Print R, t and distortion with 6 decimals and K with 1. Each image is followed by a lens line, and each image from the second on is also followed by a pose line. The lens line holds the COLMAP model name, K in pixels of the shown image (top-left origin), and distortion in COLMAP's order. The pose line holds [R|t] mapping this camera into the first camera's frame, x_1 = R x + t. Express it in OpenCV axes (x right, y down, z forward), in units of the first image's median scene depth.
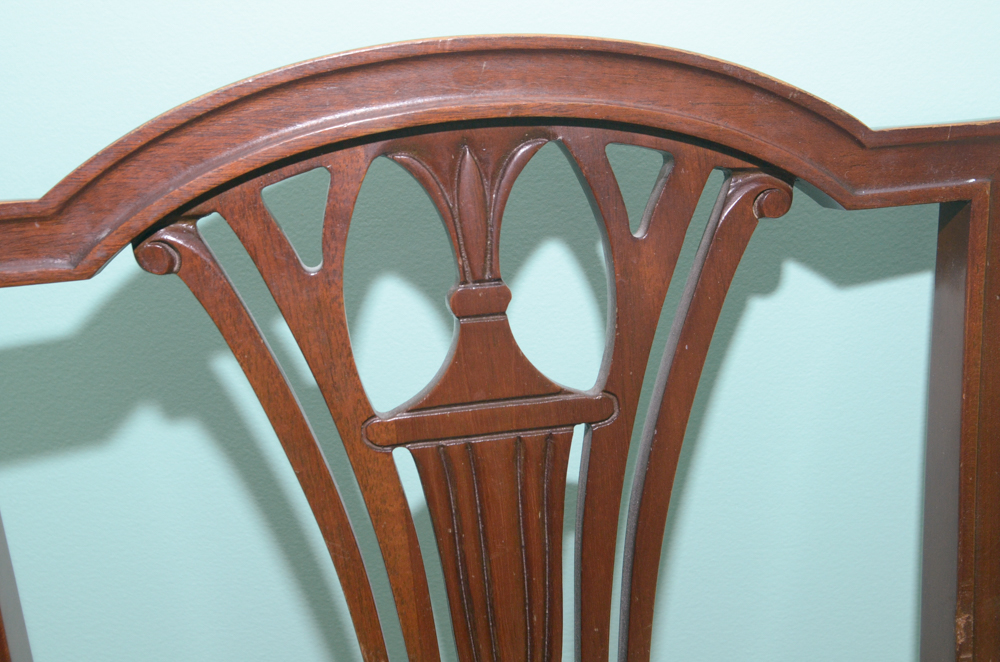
lens RADIAL K [[1328.0, 0, 500.0], [0, 1328.0, 331.0], [0, 0, 1]] dist [0.000187, 0.004409]
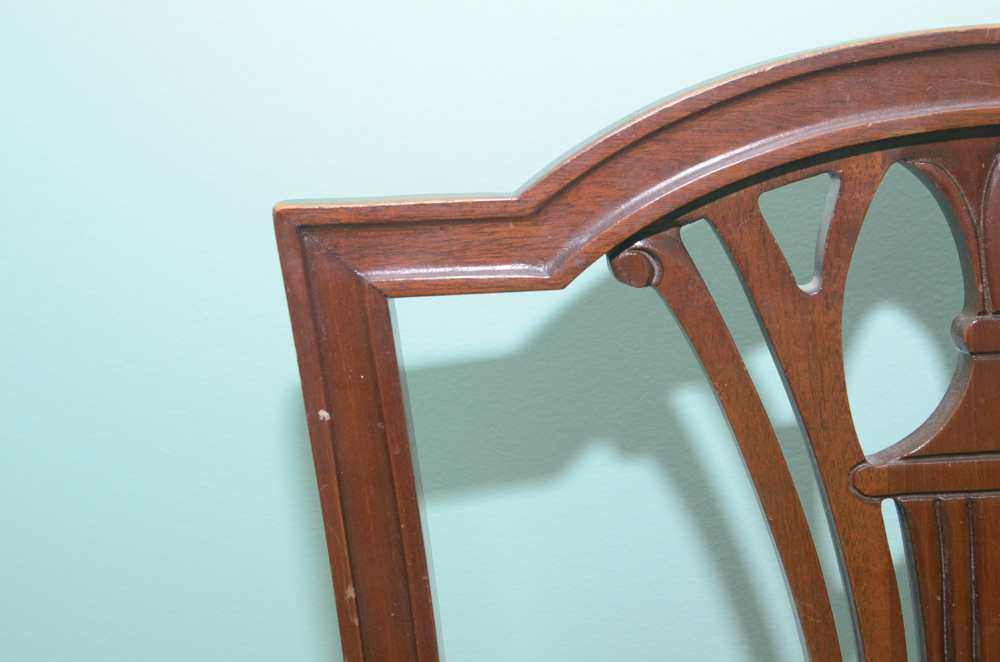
lens RADIAL K [[1454.4, 0, 500.0], [0, 1454.4, 331.0], [0, 0, 1]] dist [0.010655, 0.073651]
pose [[0.990854, 0.057702, -0.121977, -0.221103], [-0.054580, 0.998094, 0.028783, -0.035194], [0.123406, -0.021862, 0.992115, 0.033386]]
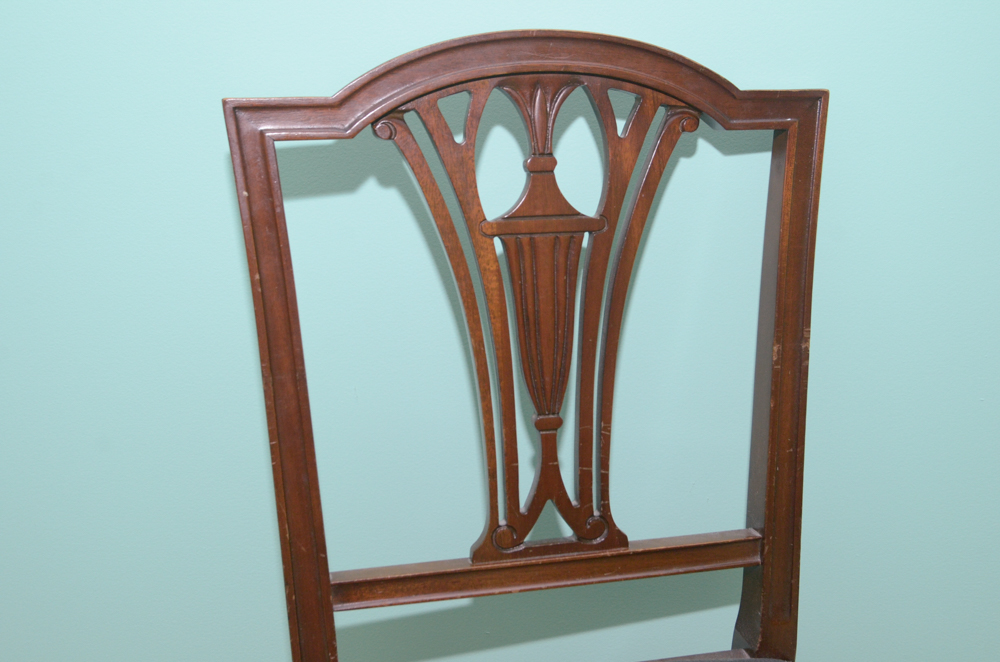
lens RADIAL K [[1176.6, 0, 500.0], [0, 1176.6, 331.0], [0, 0, 1]] dist [-0.014738, -0.004751]
pose [[0.996962, 0.042748, 0.065113, -0.182237], [-0.042510, 0.999083, -0.005042, 0.239699], [-0.065269, 0.002259, 0.997865, -0.750860]]
